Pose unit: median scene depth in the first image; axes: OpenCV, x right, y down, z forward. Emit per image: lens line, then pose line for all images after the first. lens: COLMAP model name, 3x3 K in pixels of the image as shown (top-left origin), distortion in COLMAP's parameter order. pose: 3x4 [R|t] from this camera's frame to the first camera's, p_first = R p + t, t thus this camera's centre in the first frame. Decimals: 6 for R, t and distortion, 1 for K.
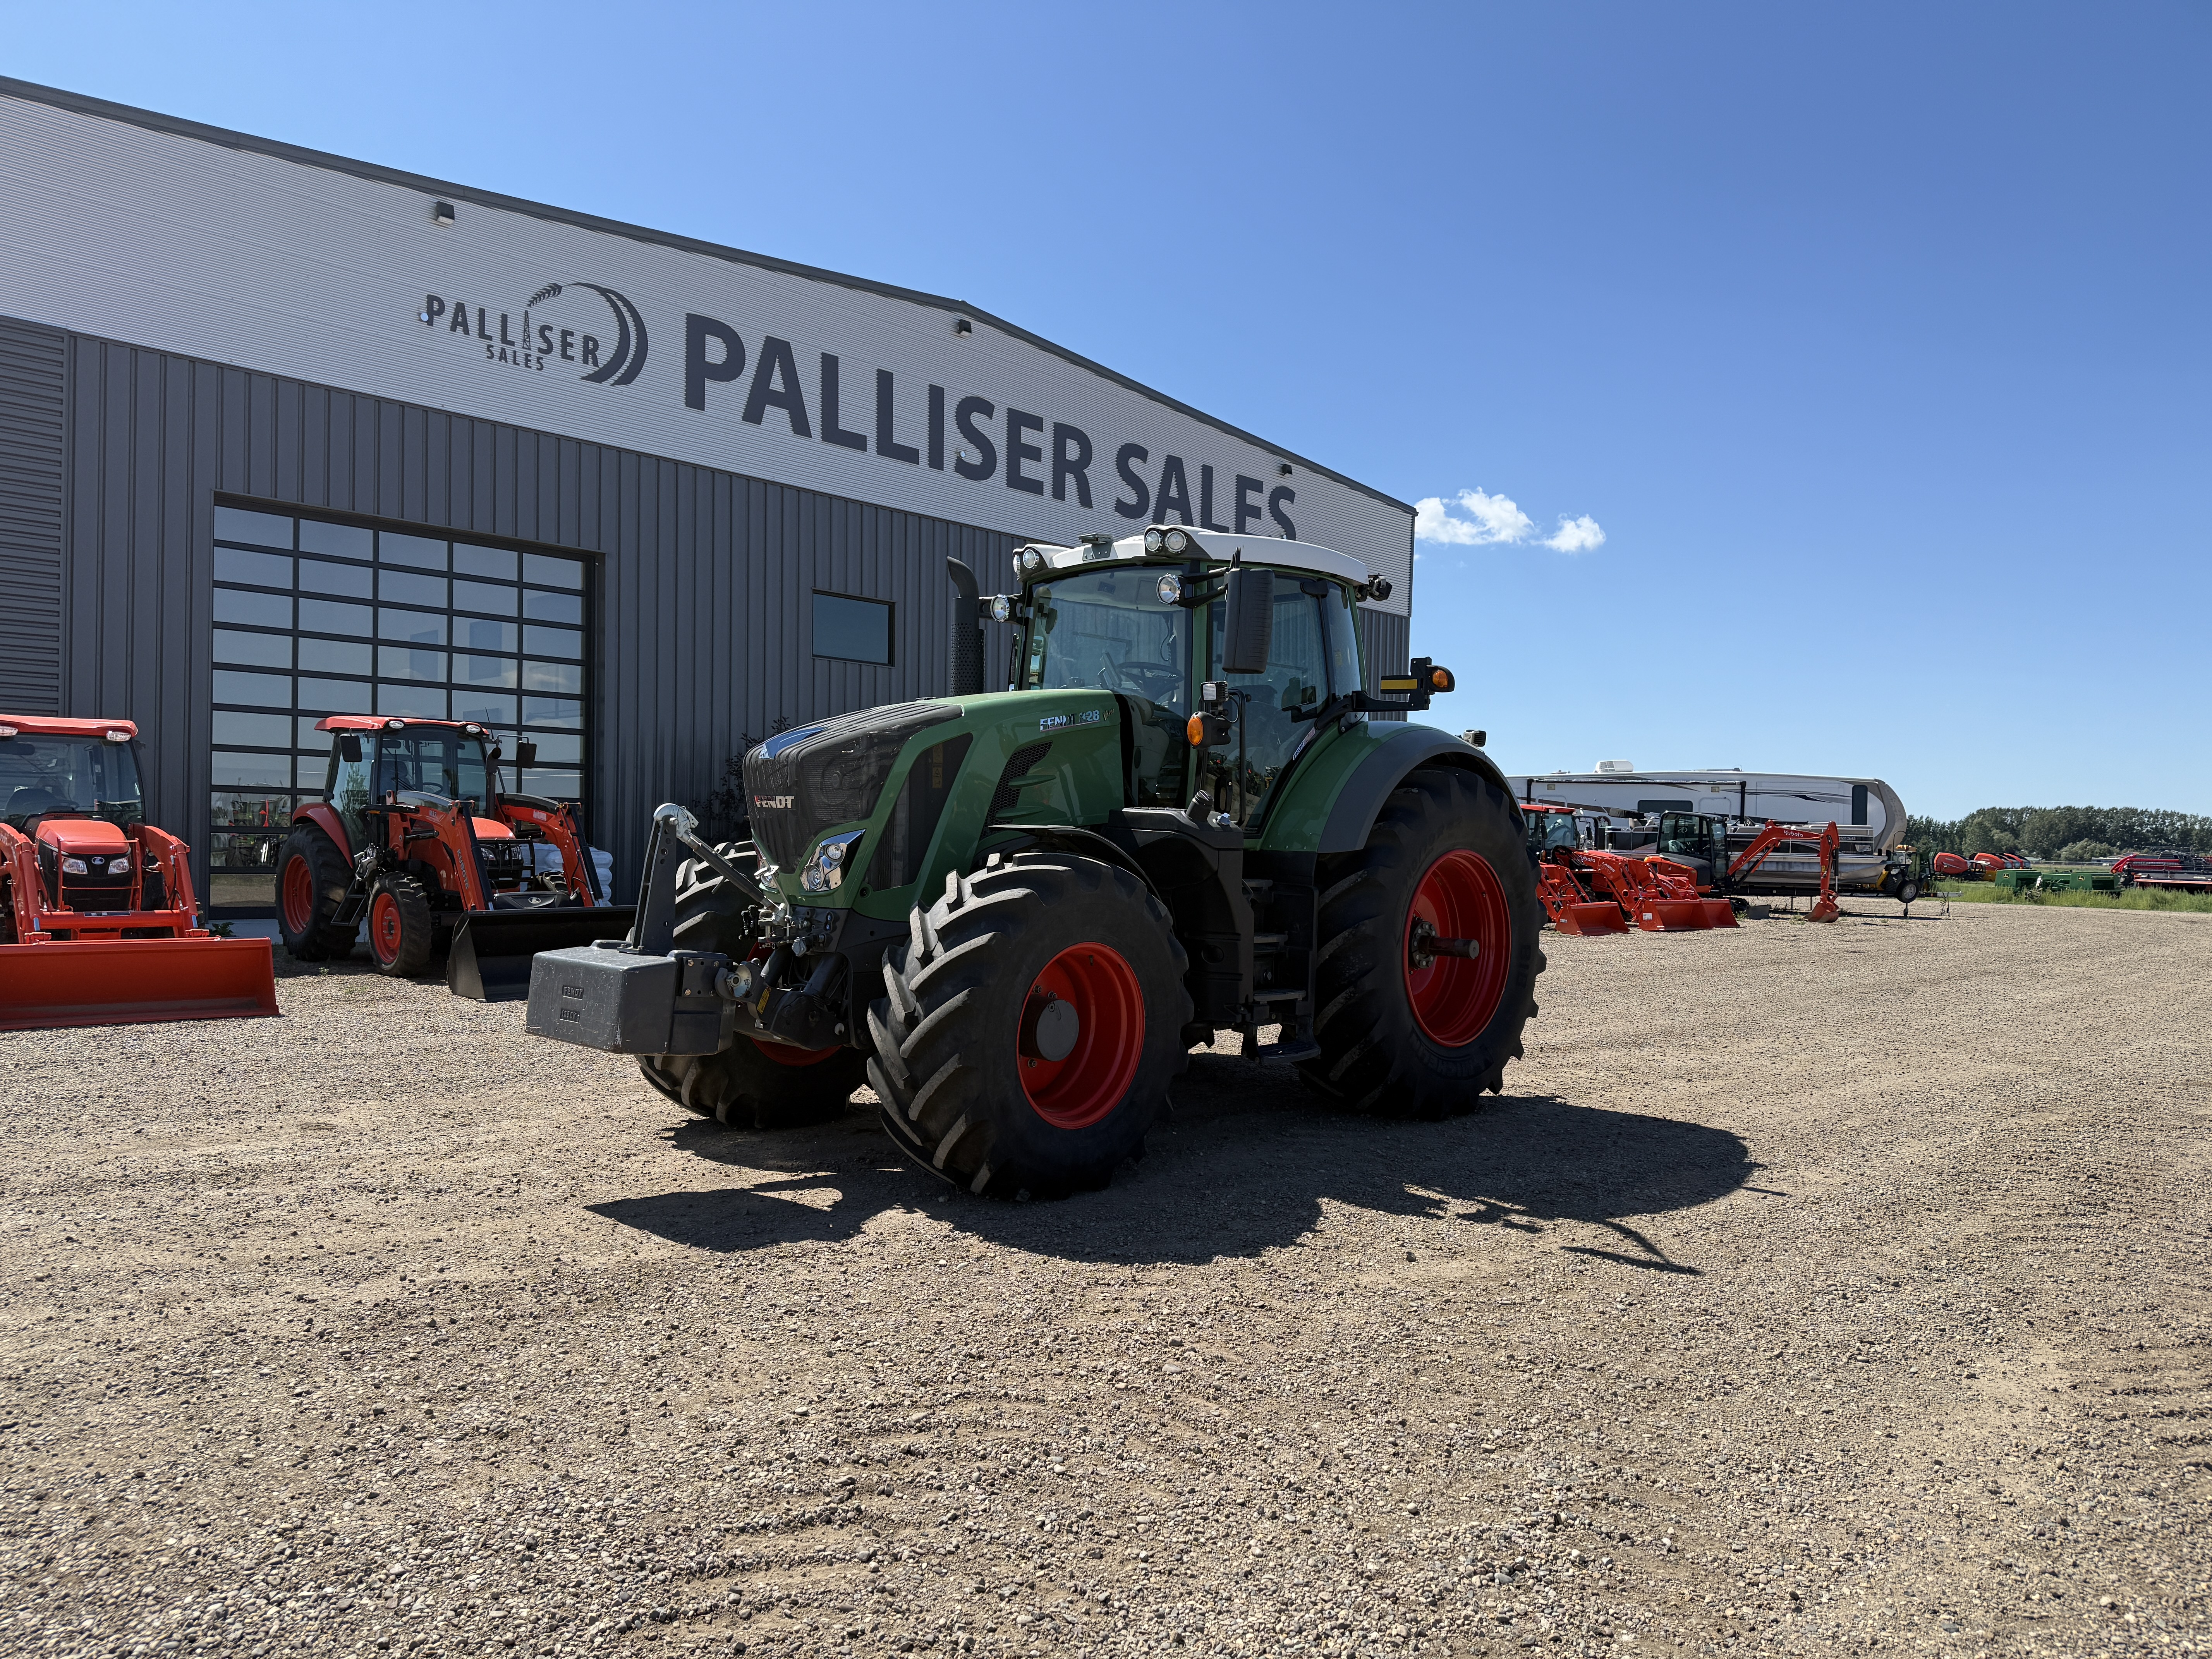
lens RADIAL K [[1709.7, 0, 1106.0], [0, 1709.7, 829.5], [0, 0, 1]] dist [-0.004186, -0.002668]
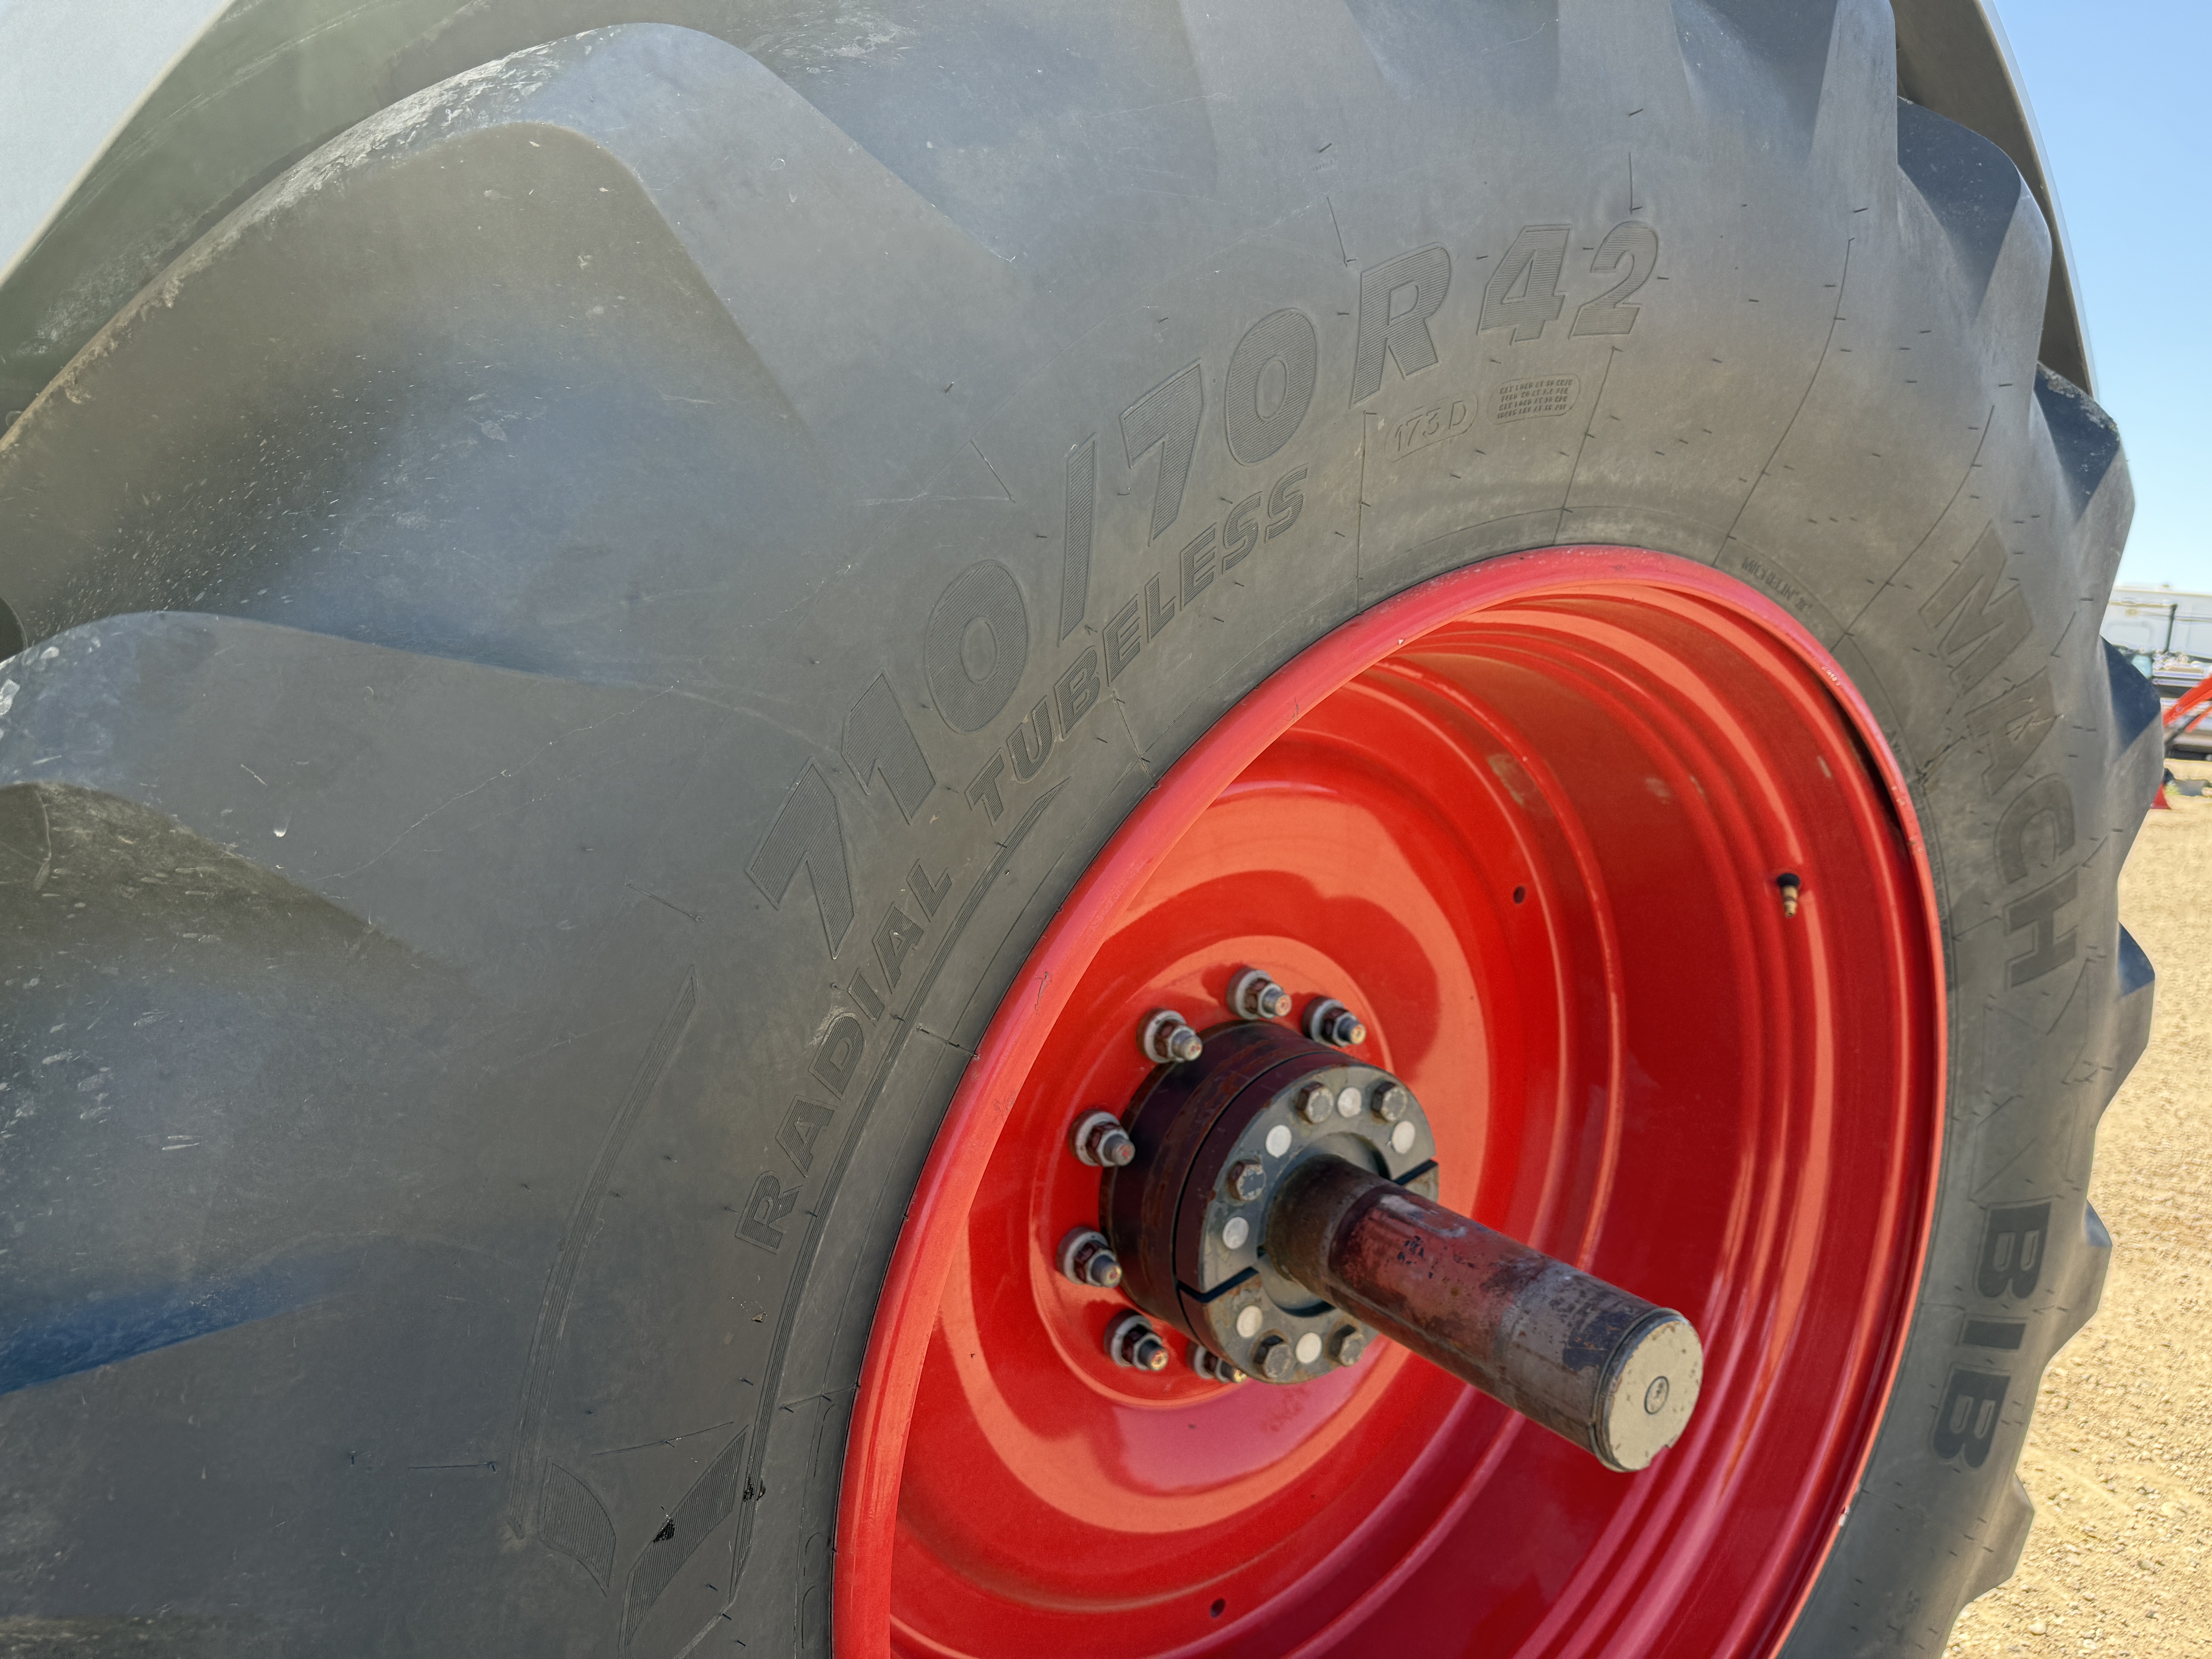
lens RADIAL K [[1709.7, 0, 1106.0], [0, 1709.7, 829.5], [0, 0, 1]] dist [-0.004186, -0.002668]
pose [[0.984721, 0.081416, -0.153932, 0.051845], [-0.062143, 0.990067, 0.126118, 0.004689], [0.162671, -0.114626, 0.980000, 0.237391]]
